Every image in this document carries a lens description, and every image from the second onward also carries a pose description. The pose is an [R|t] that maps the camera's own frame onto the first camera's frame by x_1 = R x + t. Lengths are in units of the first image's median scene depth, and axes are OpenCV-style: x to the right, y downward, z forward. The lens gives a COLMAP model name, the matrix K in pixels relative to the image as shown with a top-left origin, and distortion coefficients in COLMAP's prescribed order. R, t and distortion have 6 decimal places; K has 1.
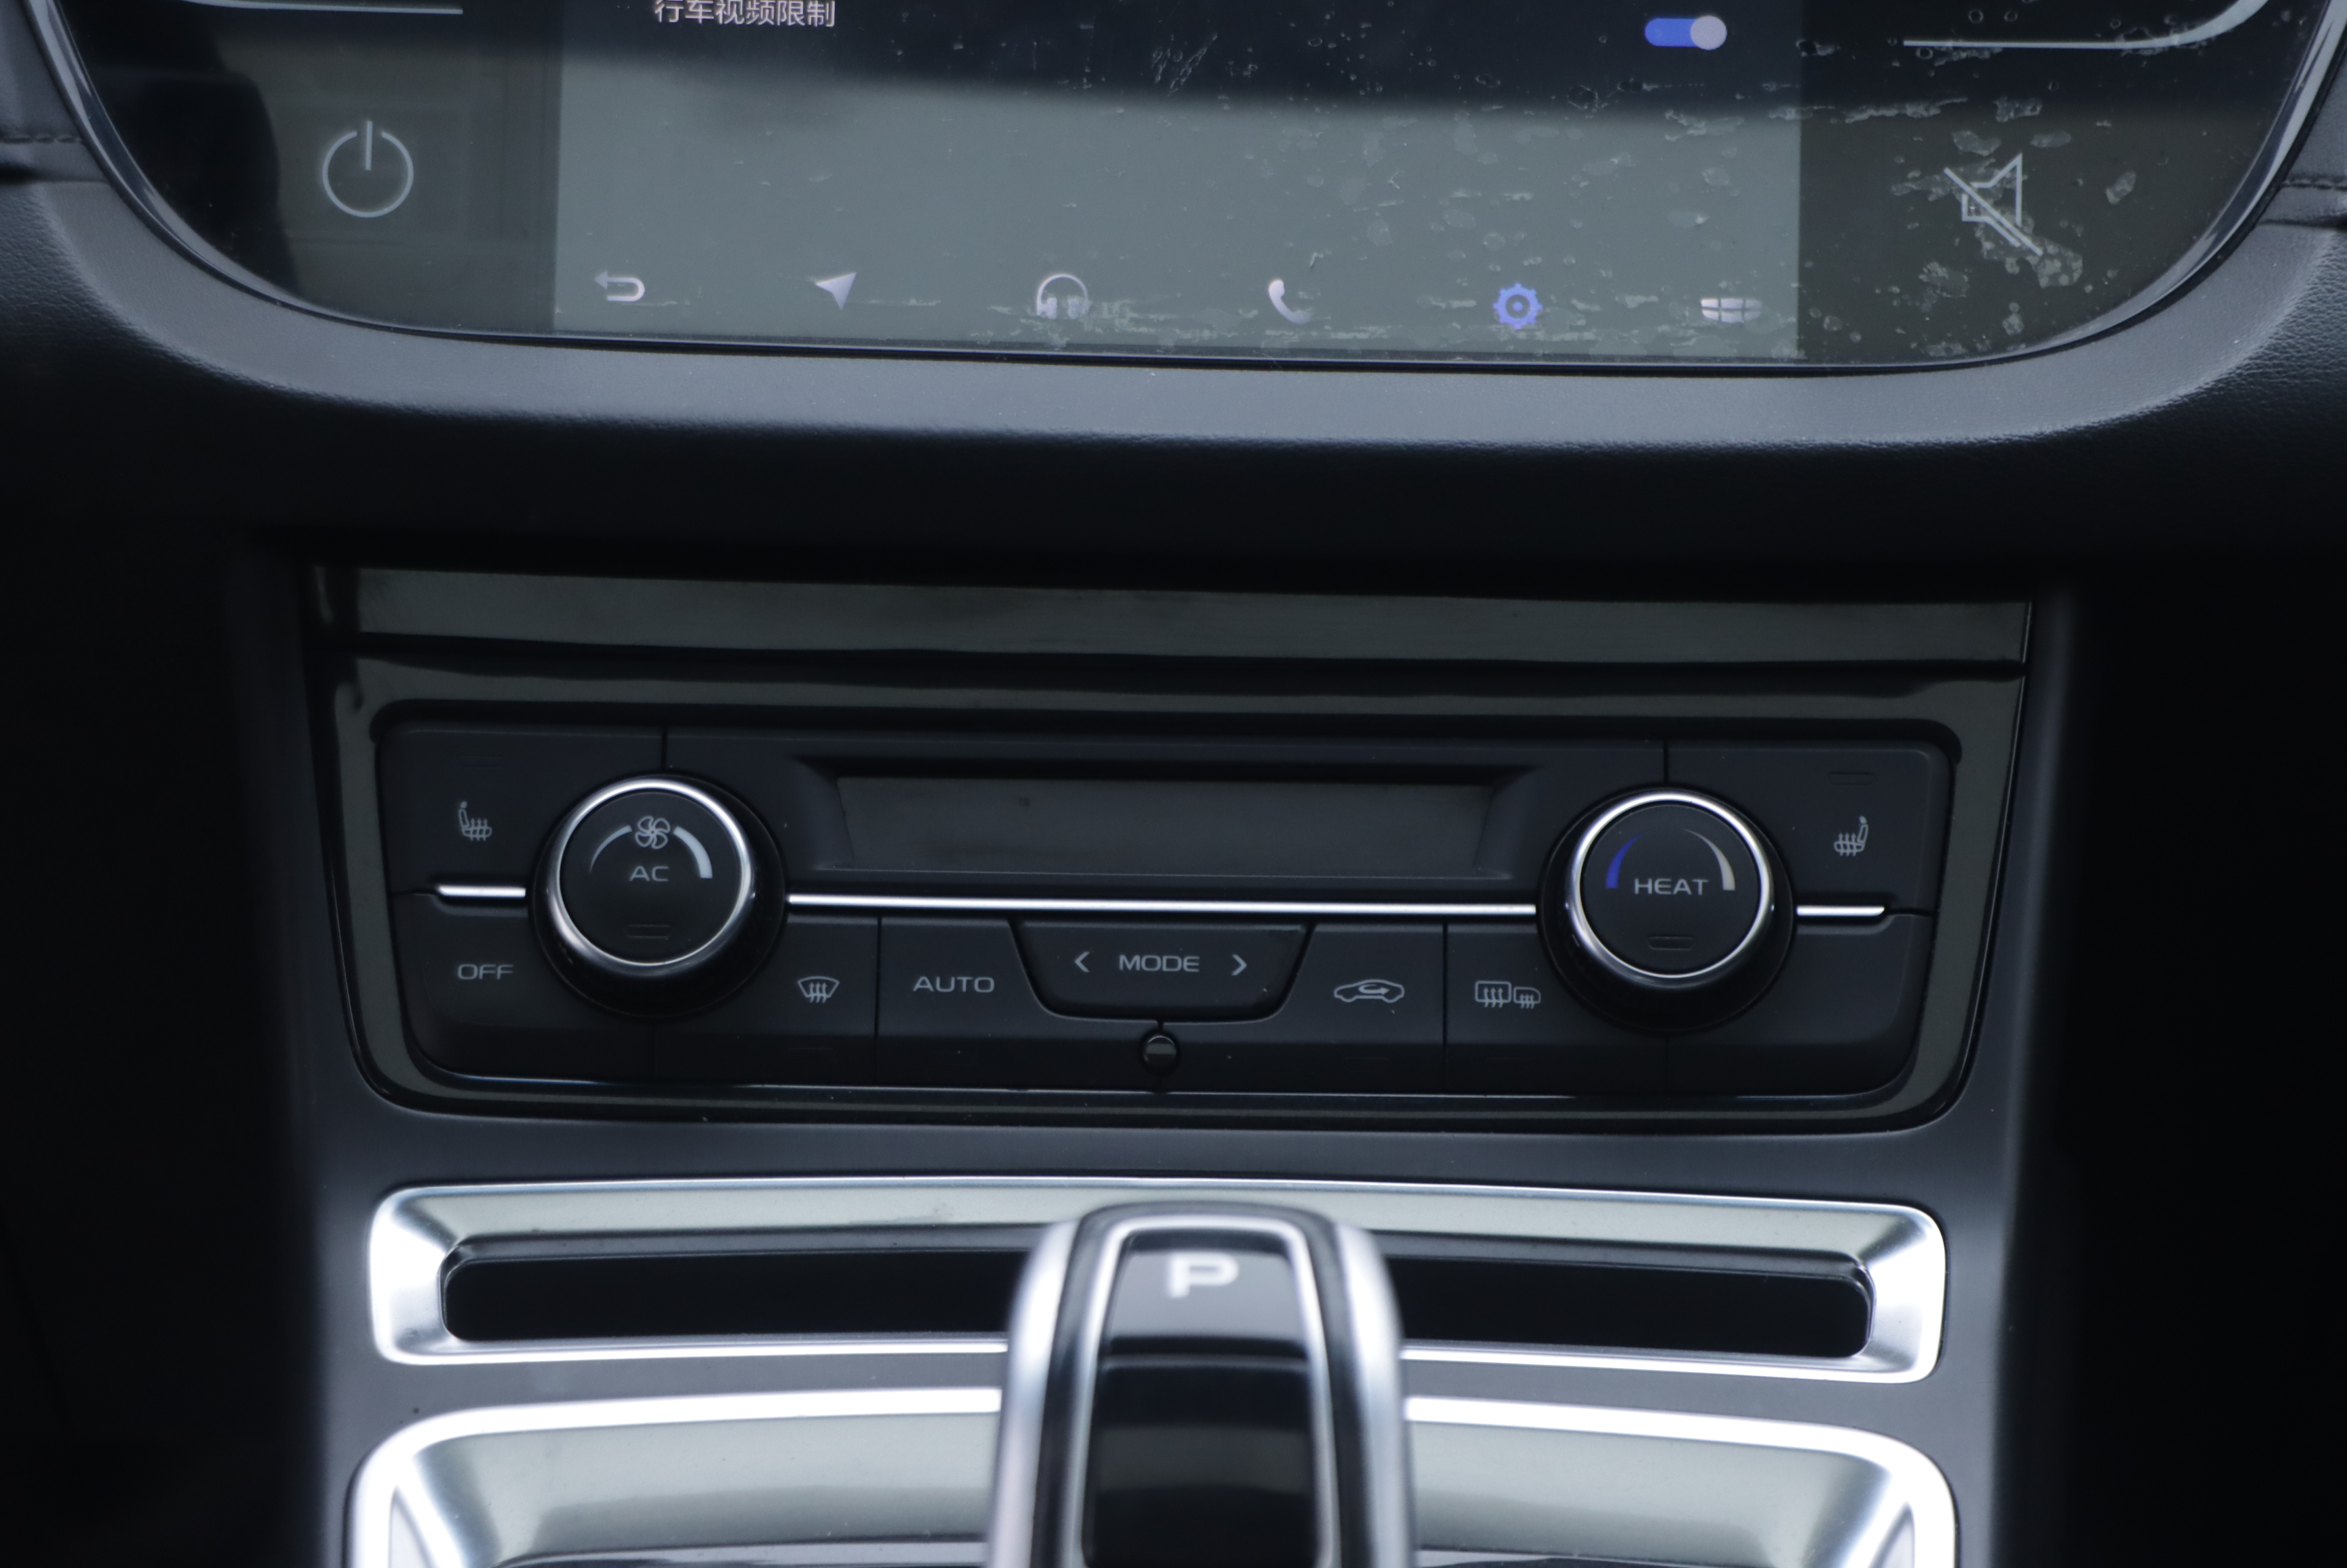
lens RADIAL K [[7640.3, 0, 1188.5], [0, 7640.3, 832.1], [0, 0, 1]] dist [0.487042, 0.000000]
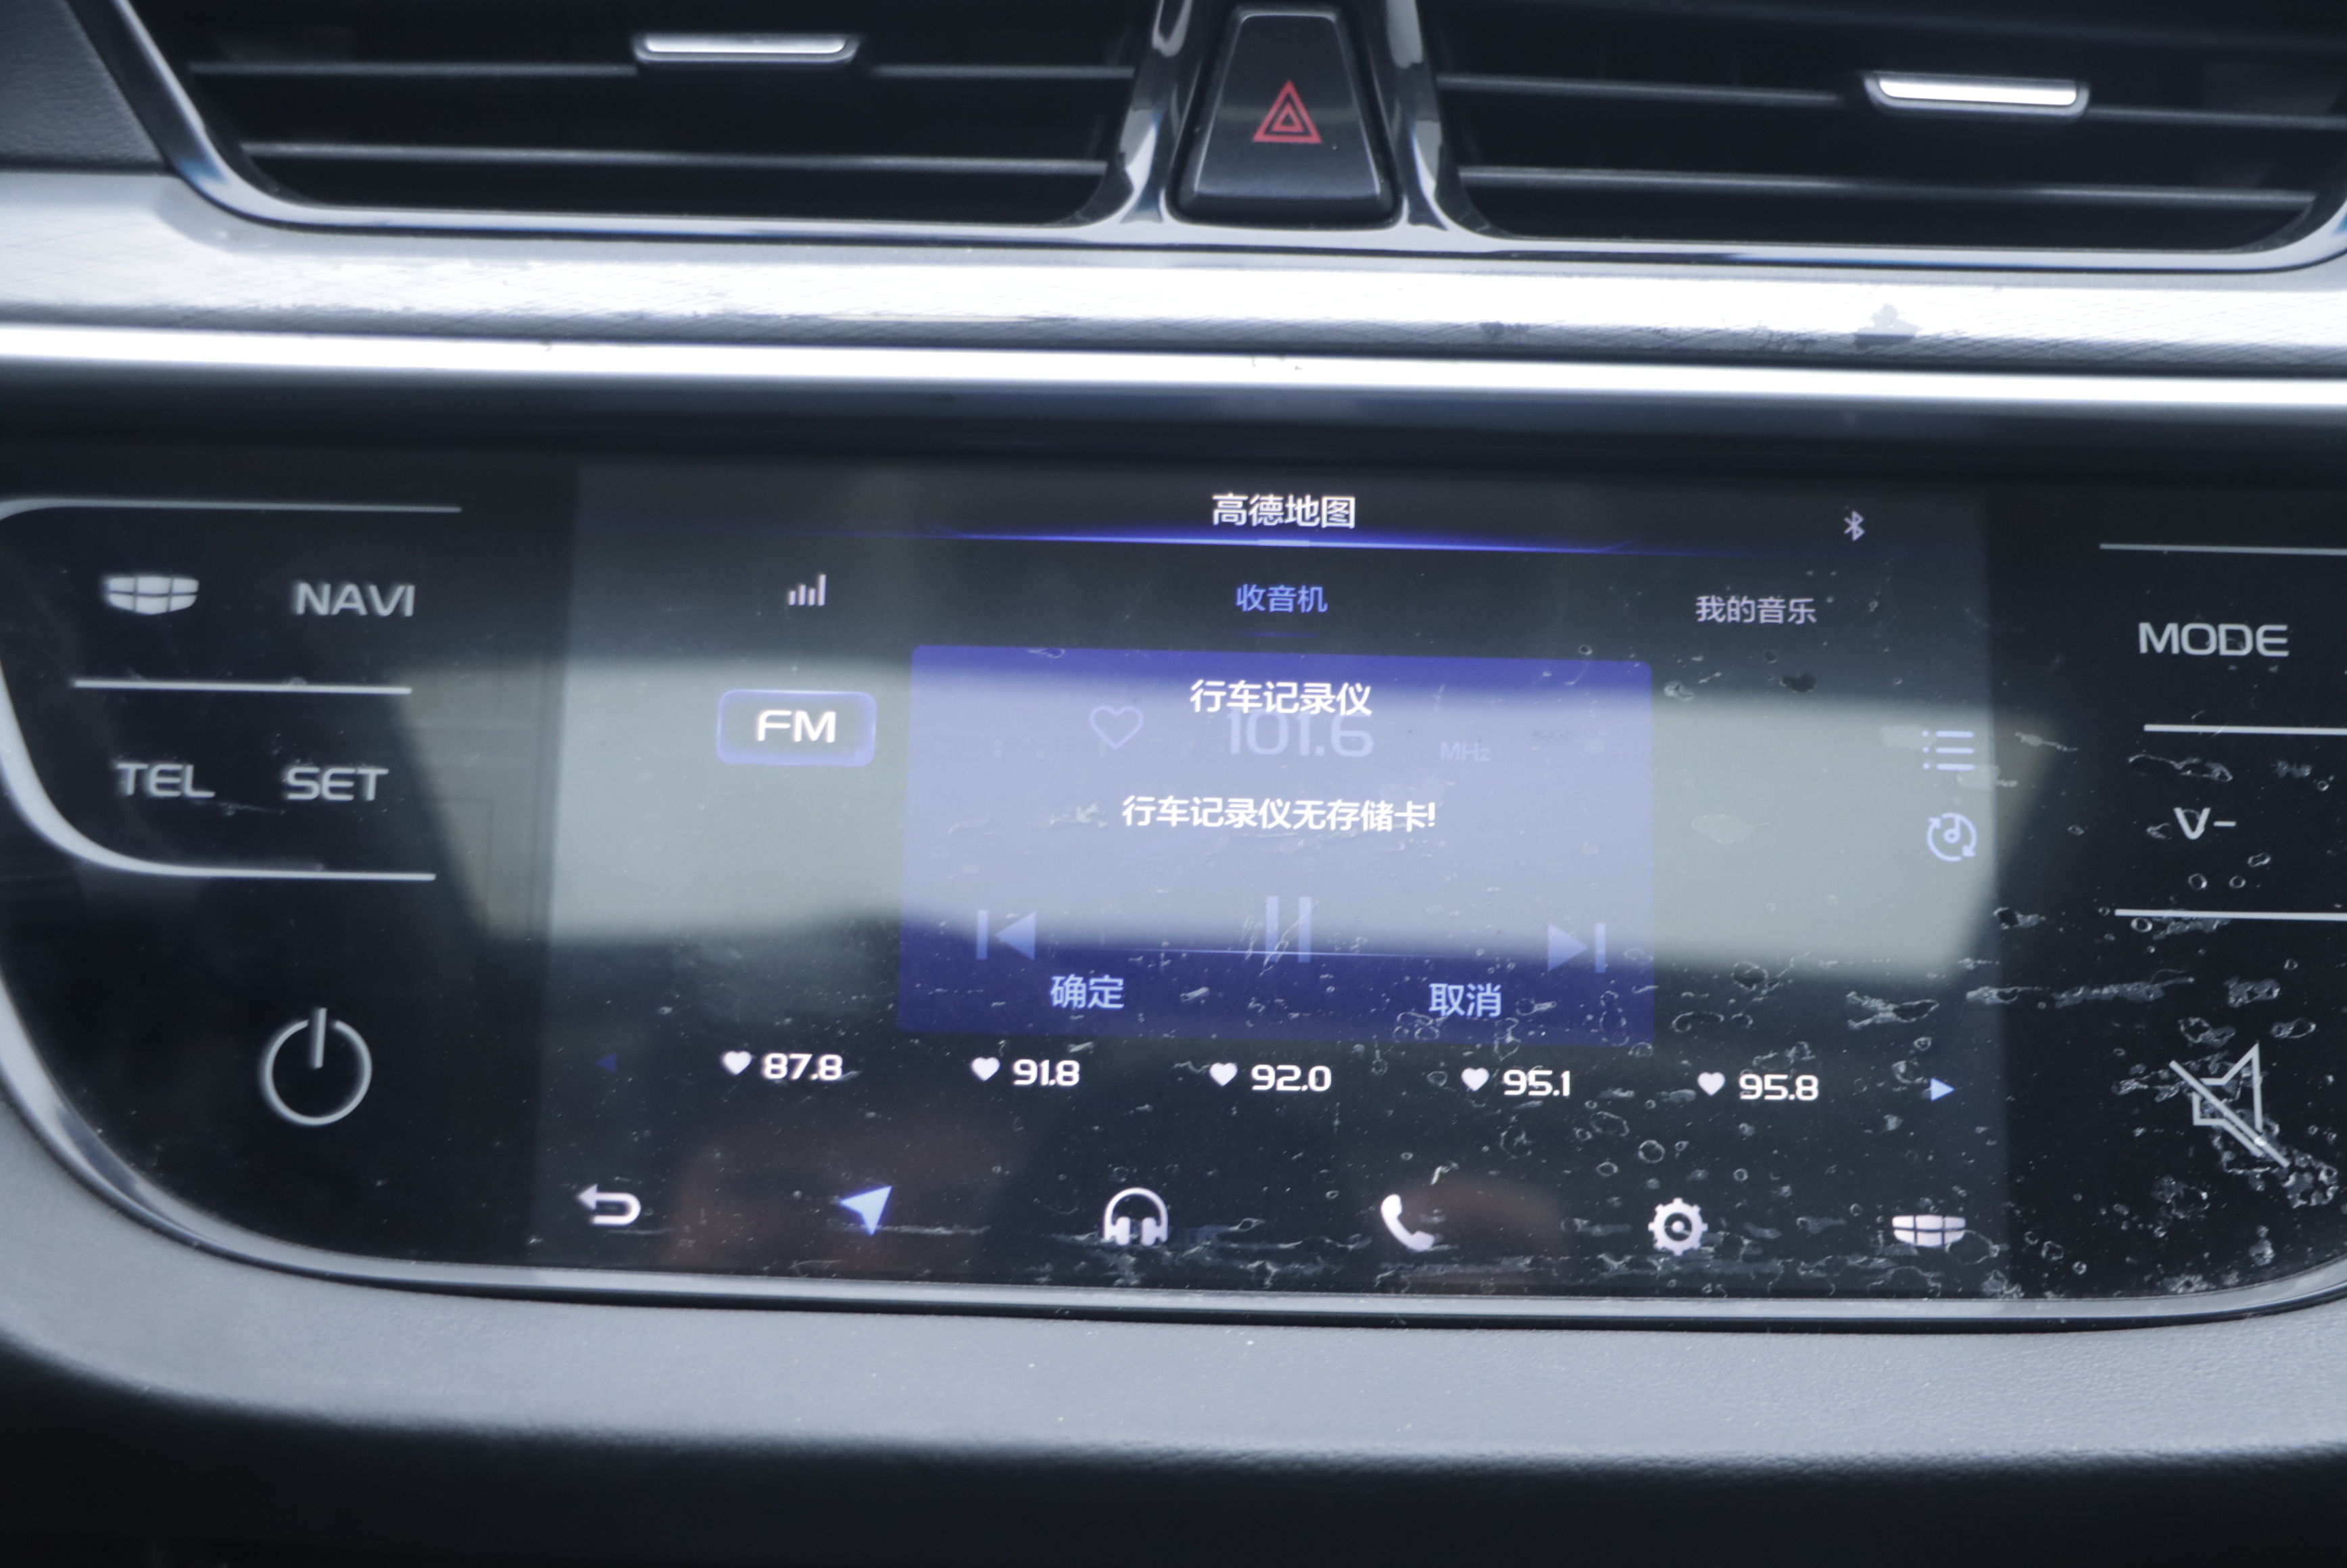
lens RADIAL K [[3024.1, 0, 1183.7], [0, 3024.1, 805.8], [0, 0, 1]] dist [-0.039693, 0.000000]
pose [[0.999938, -0.001211, 0.011090, -0.014919], [0.001356, 0.999914, -0.013034, -0.110845], [-0.011073, 0.013048, 0.999854, 0.670493]]
